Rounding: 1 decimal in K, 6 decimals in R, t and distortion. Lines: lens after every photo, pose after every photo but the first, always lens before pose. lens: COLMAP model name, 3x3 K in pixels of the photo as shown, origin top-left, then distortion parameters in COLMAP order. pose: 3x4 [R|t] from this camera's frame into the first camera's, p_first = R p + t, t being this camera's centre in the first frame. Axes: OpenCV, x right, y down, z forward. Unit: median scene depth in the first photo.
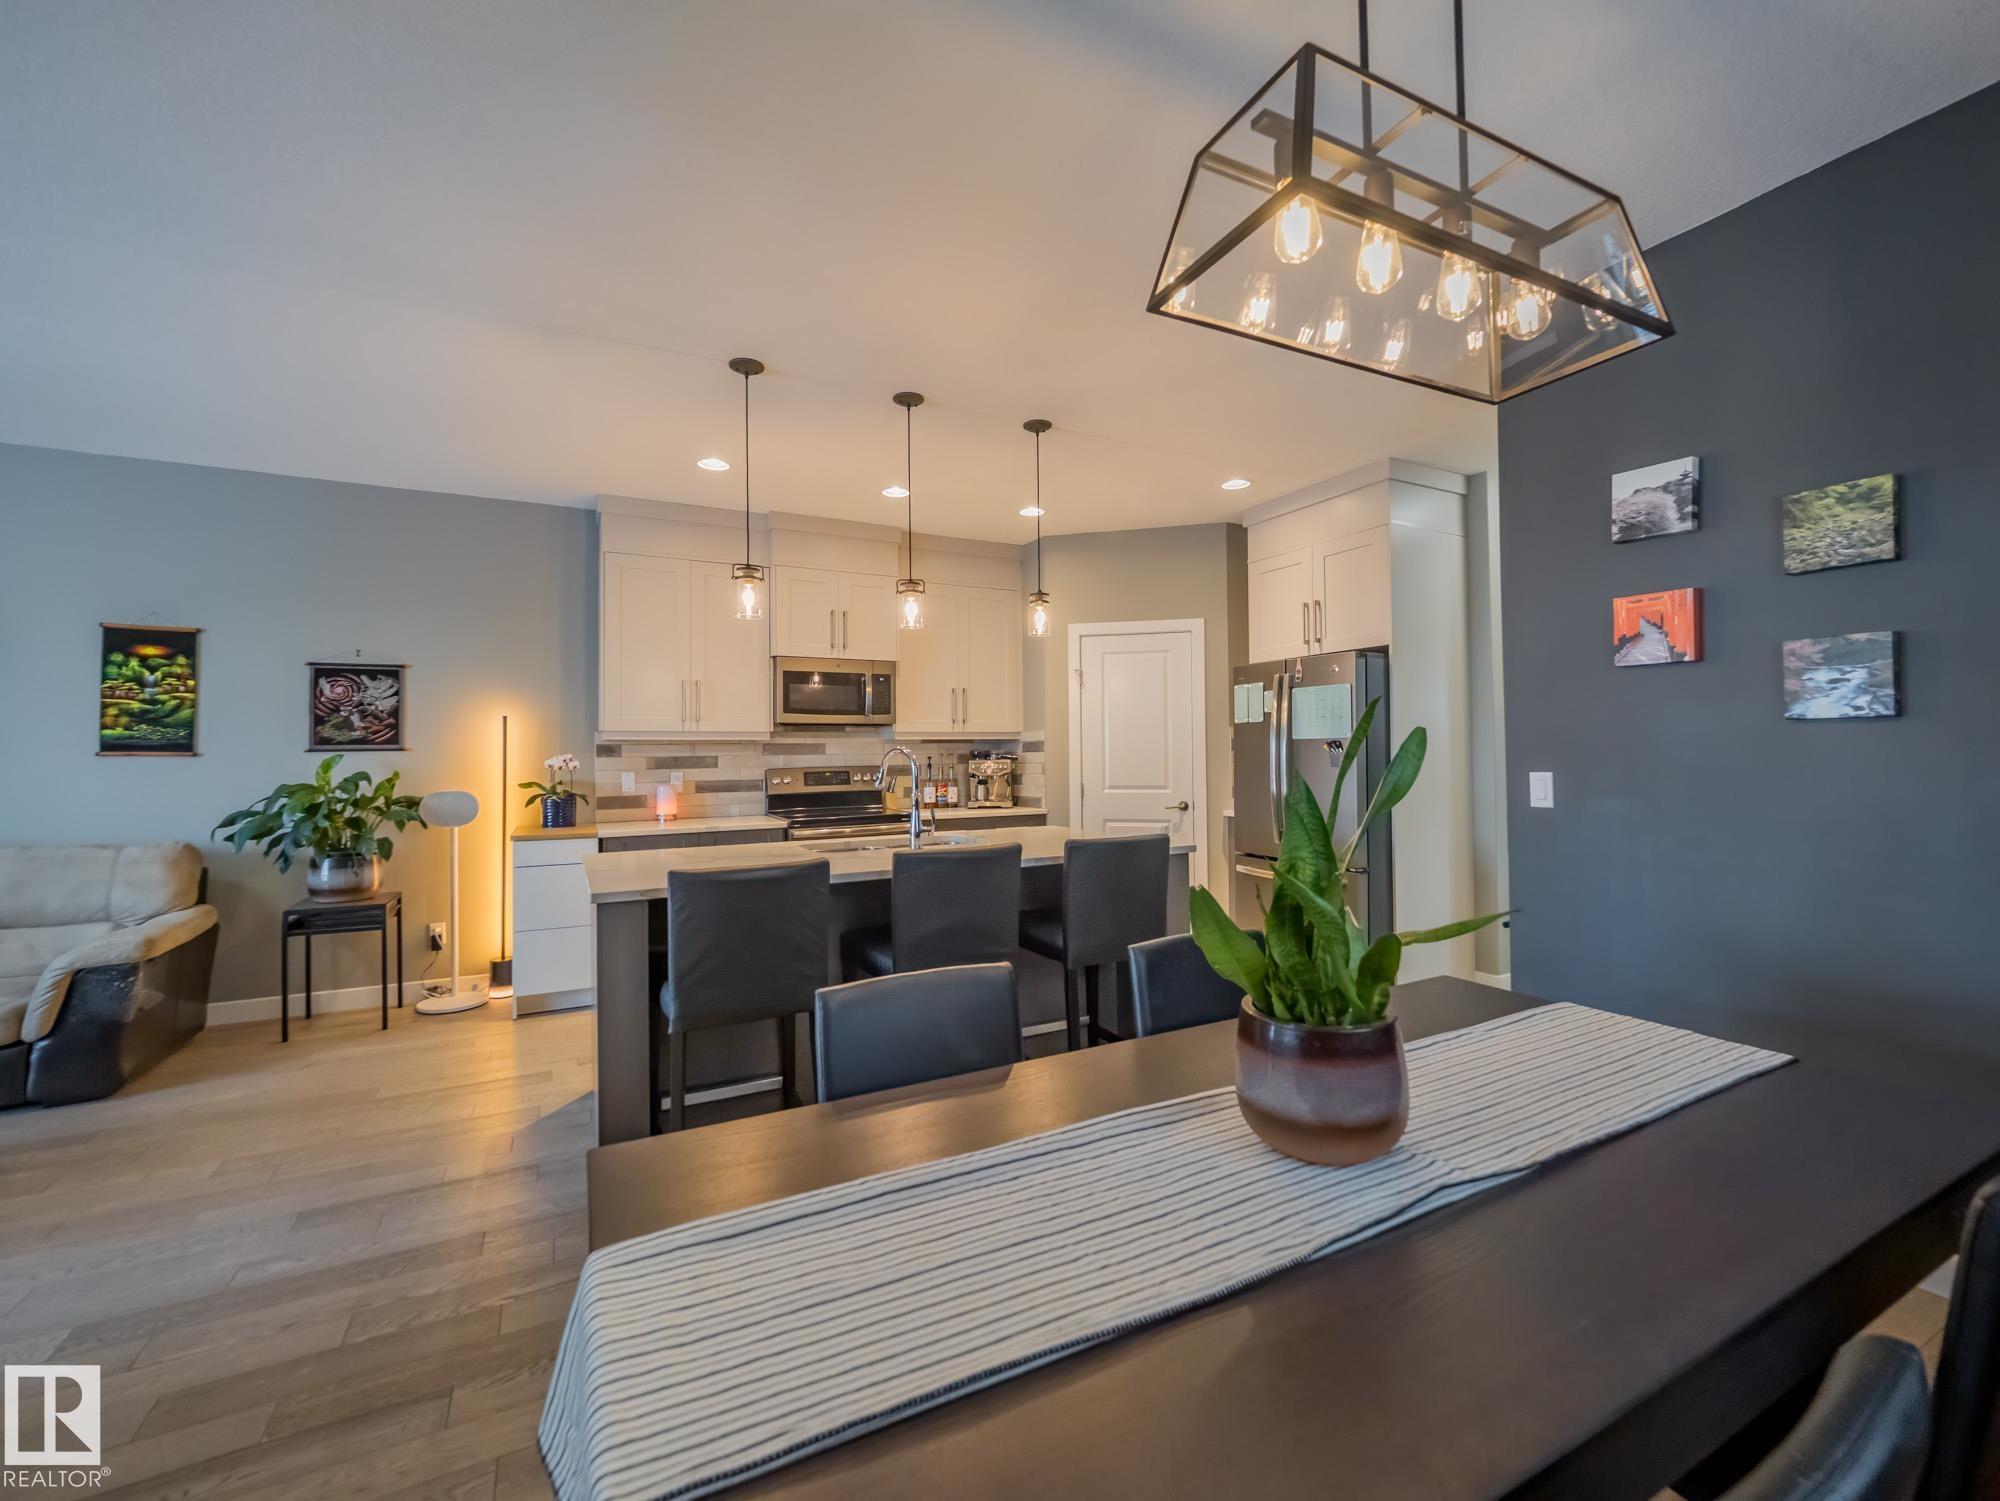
lens RADIAL K [[817.8, 0, 999.8], [0, 817.8, 747.9], [0, 0, 1]] dist [-0.016665, -0.000860]
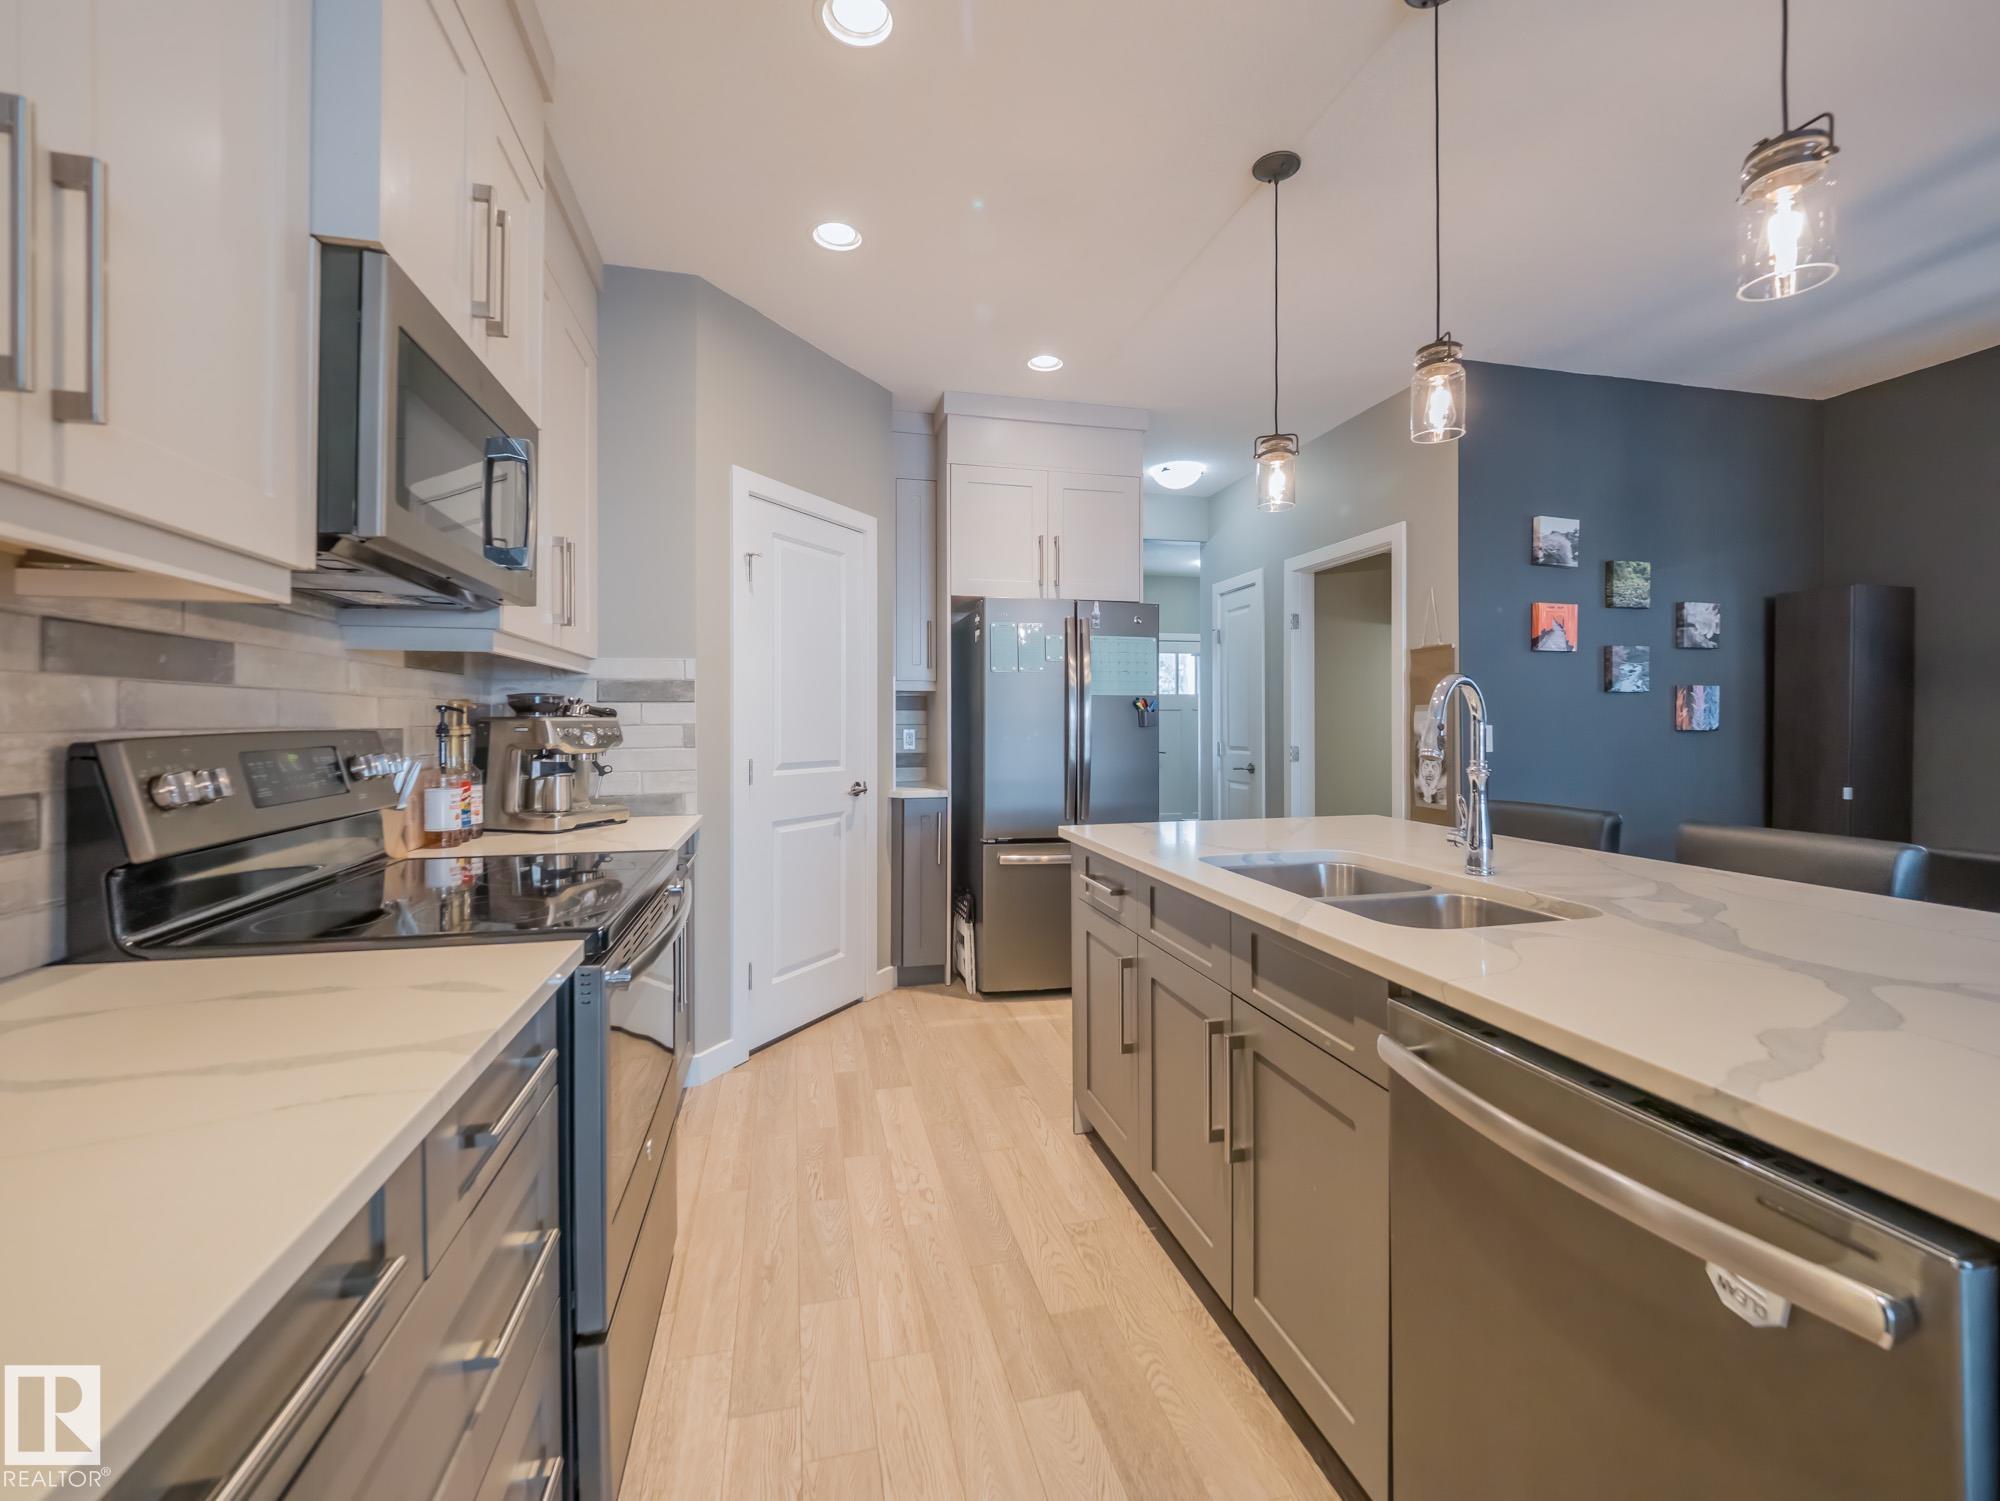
lens RADIAL K [[817.8, 0, 1001.7], [0, 817.8, 729.5], [0, 0, 1]] dist [-0.016665, -0.000860]
pose [[0.253682, 0.005632, 0.967271, -0.917090], [-0.006895, 0.999968, -0.004014, 0.054698], [-0.967263, -0.005651, 0.253712, 1.655769]]
